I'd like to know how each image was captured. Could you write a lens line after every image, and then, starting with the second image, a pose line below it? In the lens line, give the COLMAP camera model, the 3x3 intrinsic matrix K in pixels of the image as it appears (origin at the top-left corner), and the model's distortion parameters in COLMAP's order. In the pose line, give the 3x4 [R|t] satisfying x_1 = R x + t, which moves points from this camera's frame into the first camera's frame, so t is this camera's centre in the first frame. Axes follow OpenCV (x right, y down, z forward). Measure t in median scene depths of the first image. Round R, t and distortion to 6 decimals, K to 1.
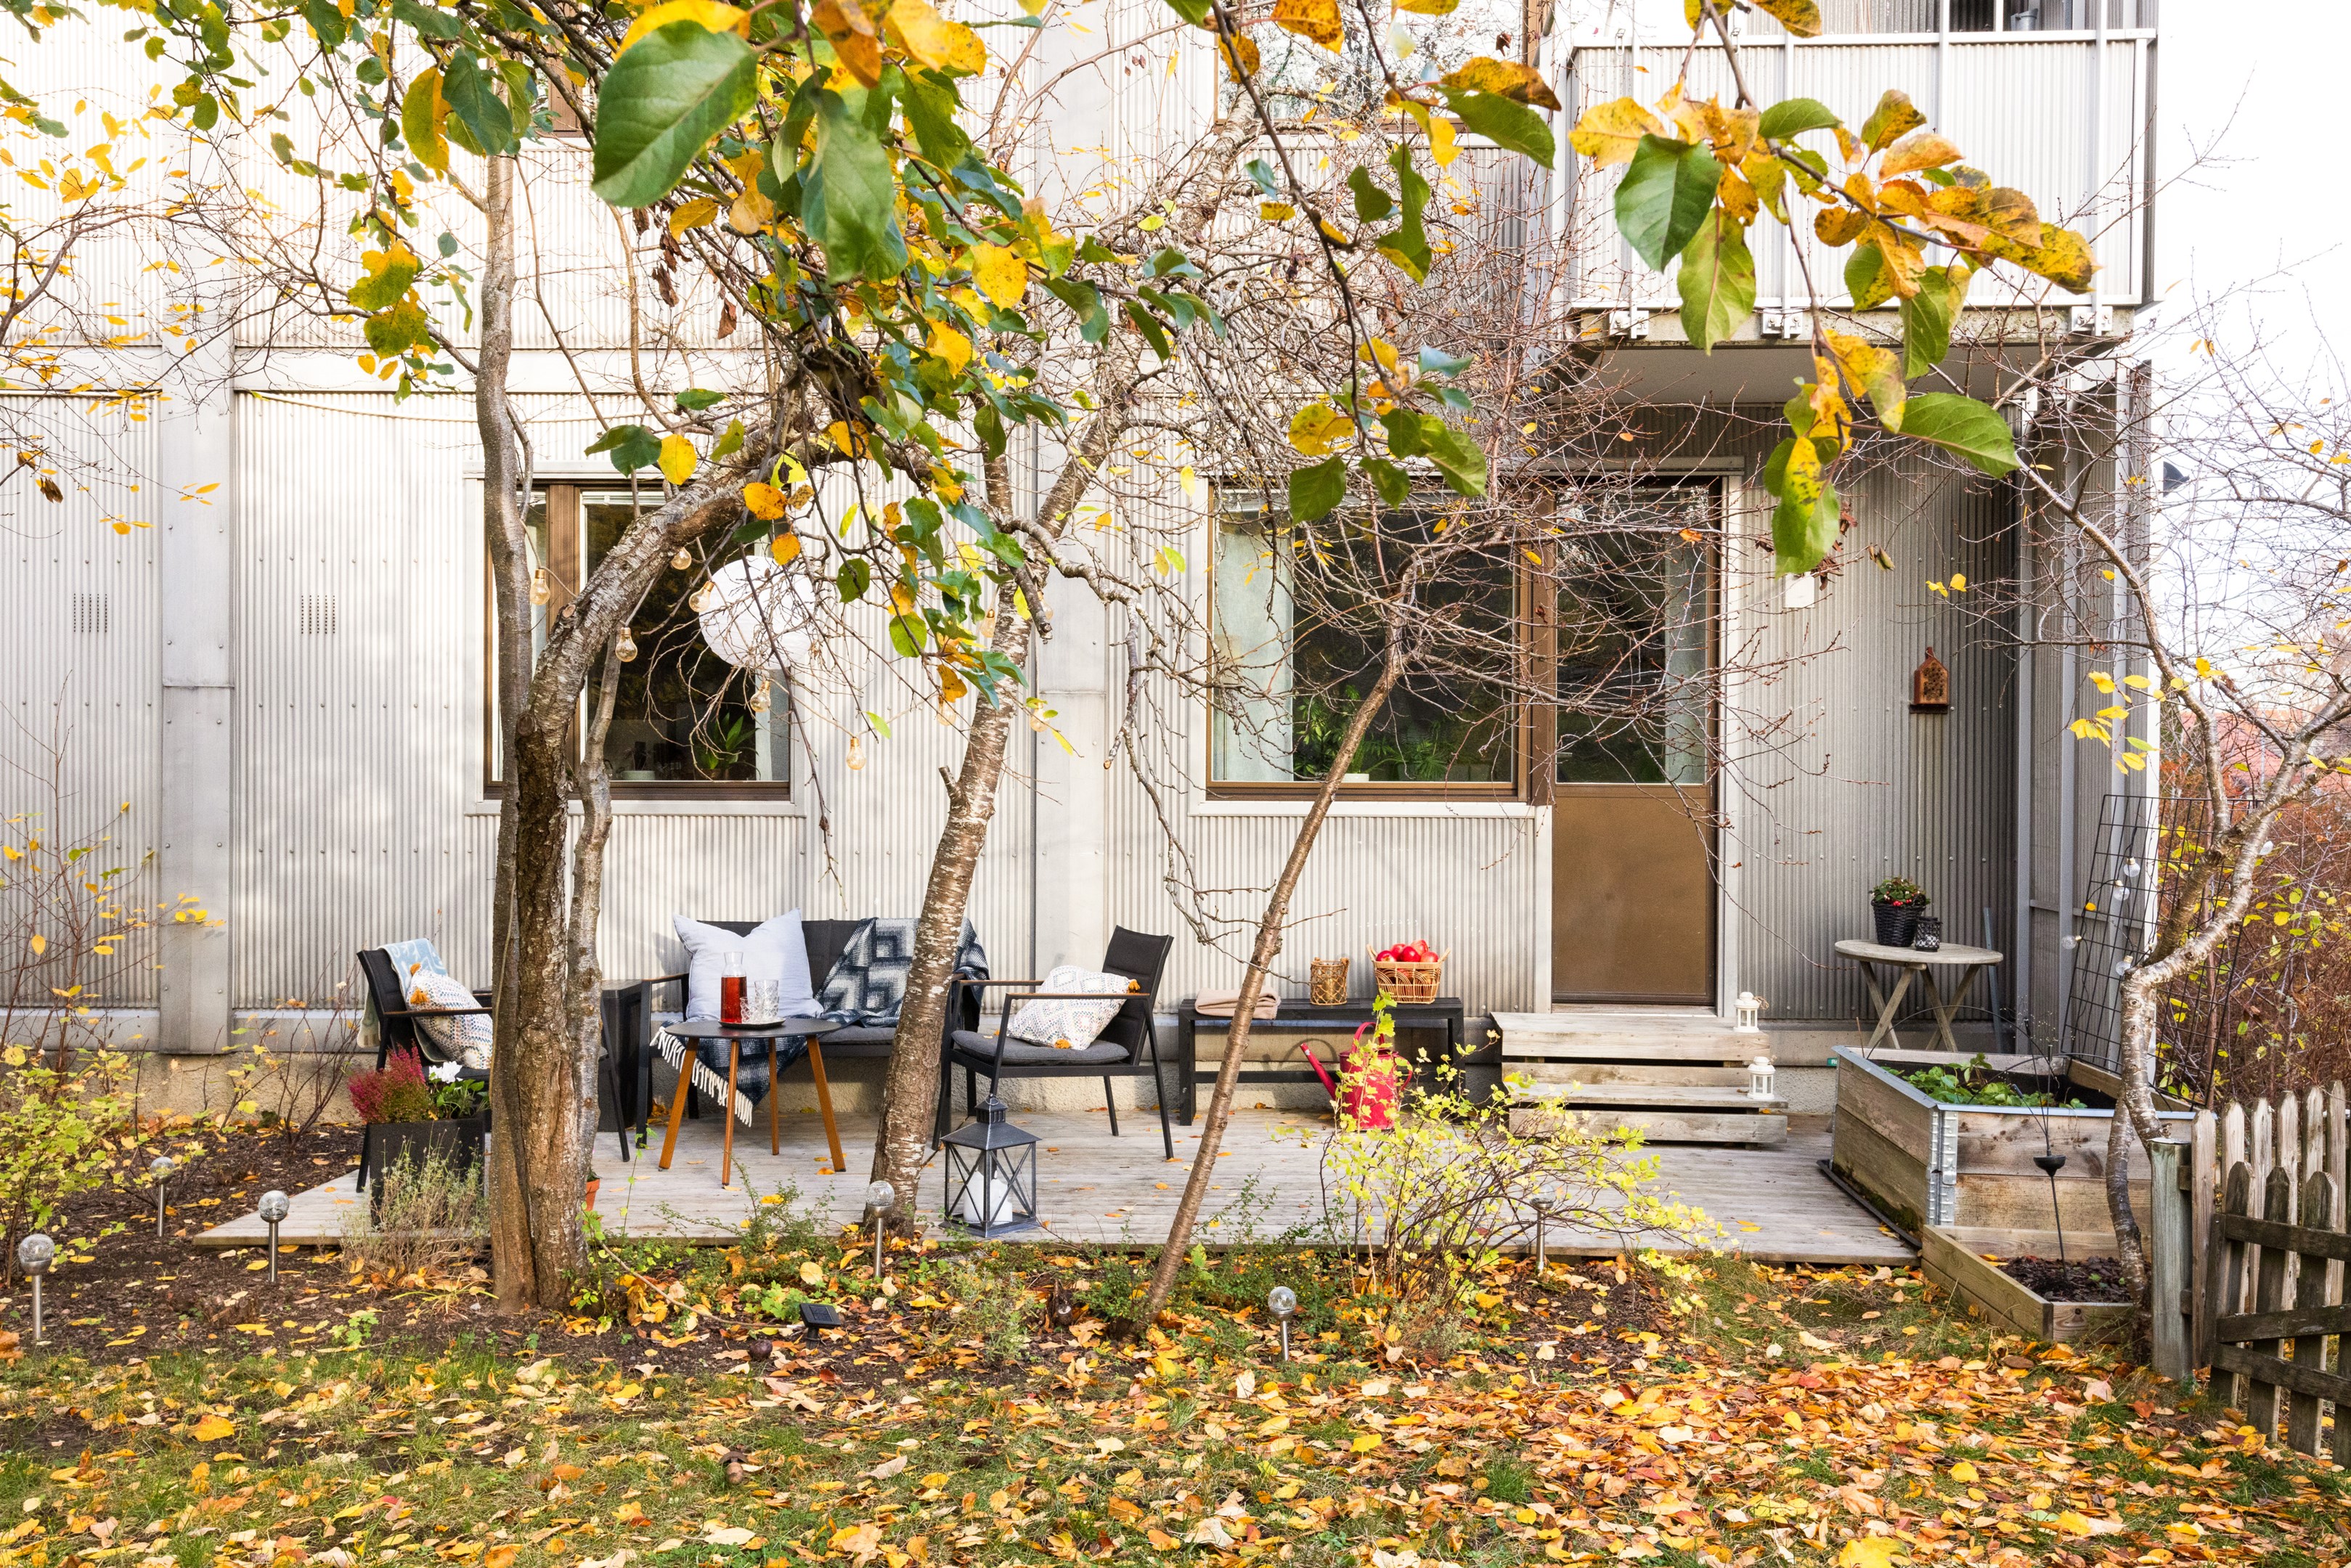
lens RADIAL K [[2029.6, 0, 1175.5], [0, 2029.6, 784.0], [0, 0, 1]] dist [-0.000882, -0.000688]
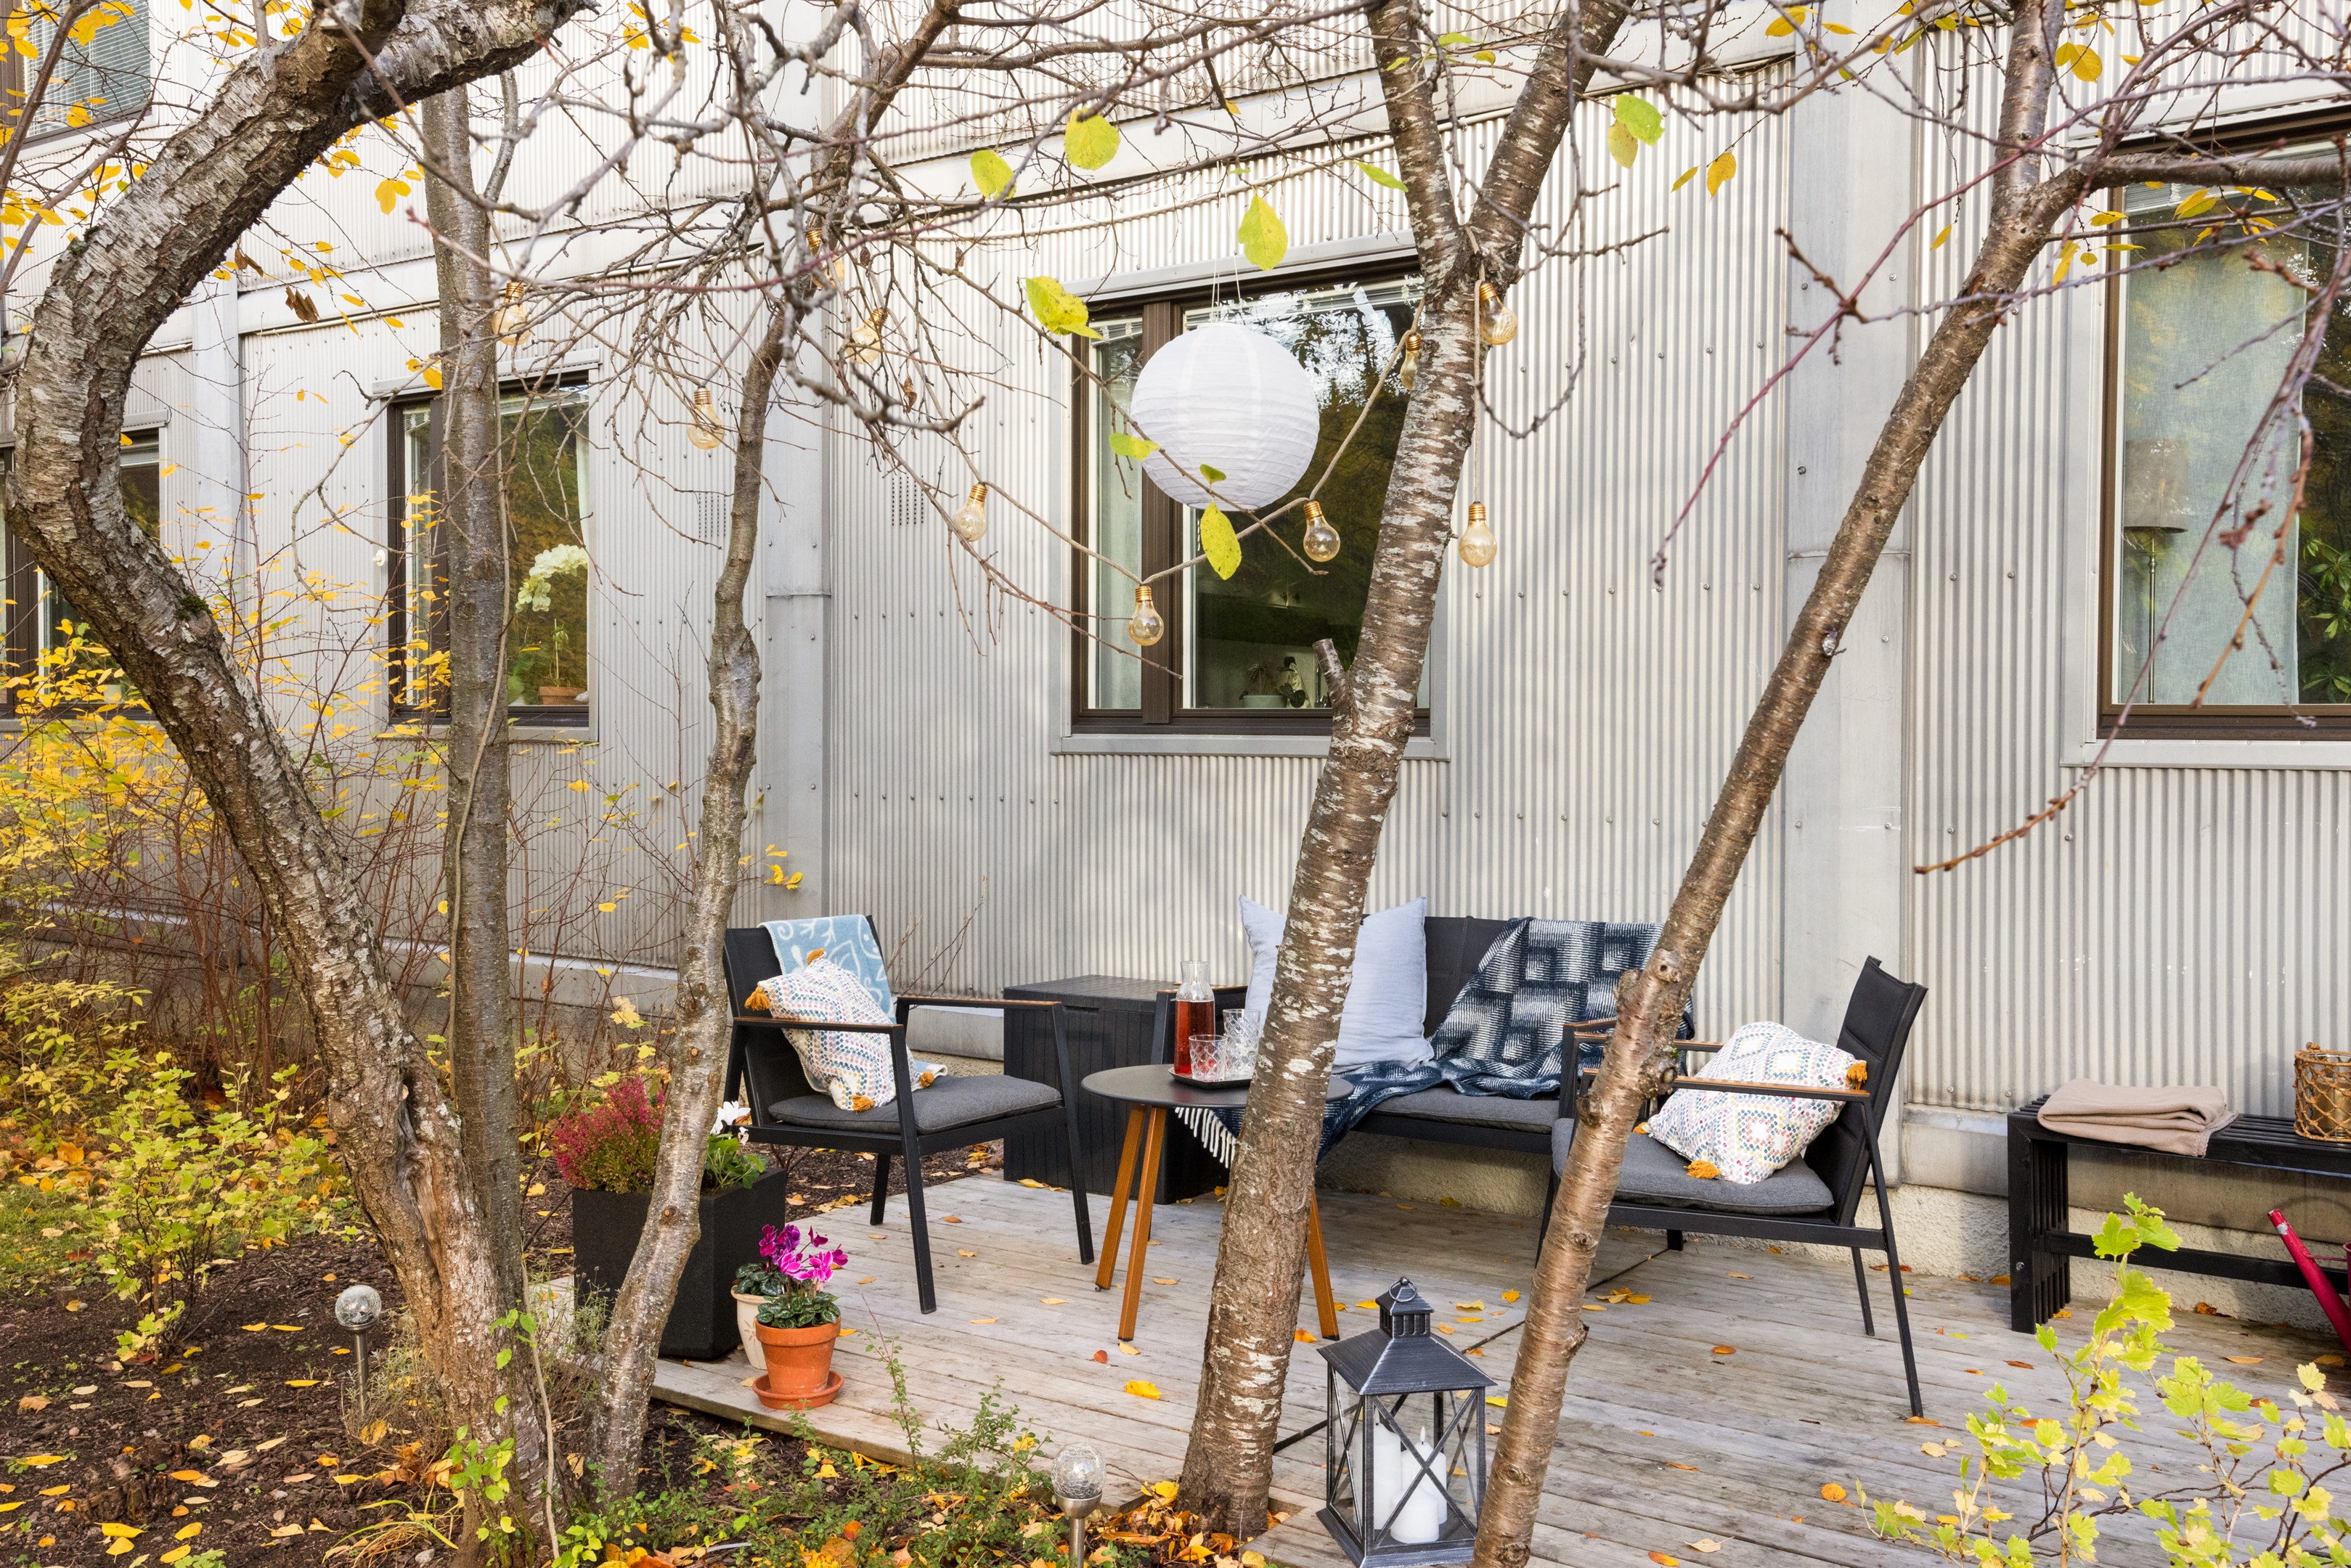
lens RADIAL K [[2051.4, 0, 1175.5], [0, 2051.4, 784.0], [0, 0, 1]] dist [0.067391, 0.002205]
pose [[0.851971, 0.019303, -0.523233, 0.097341], [-0.012742, 0.999789, 0.016138, 0.014607], [0.523434, -0.007082, 0.852037, 0.391719]]
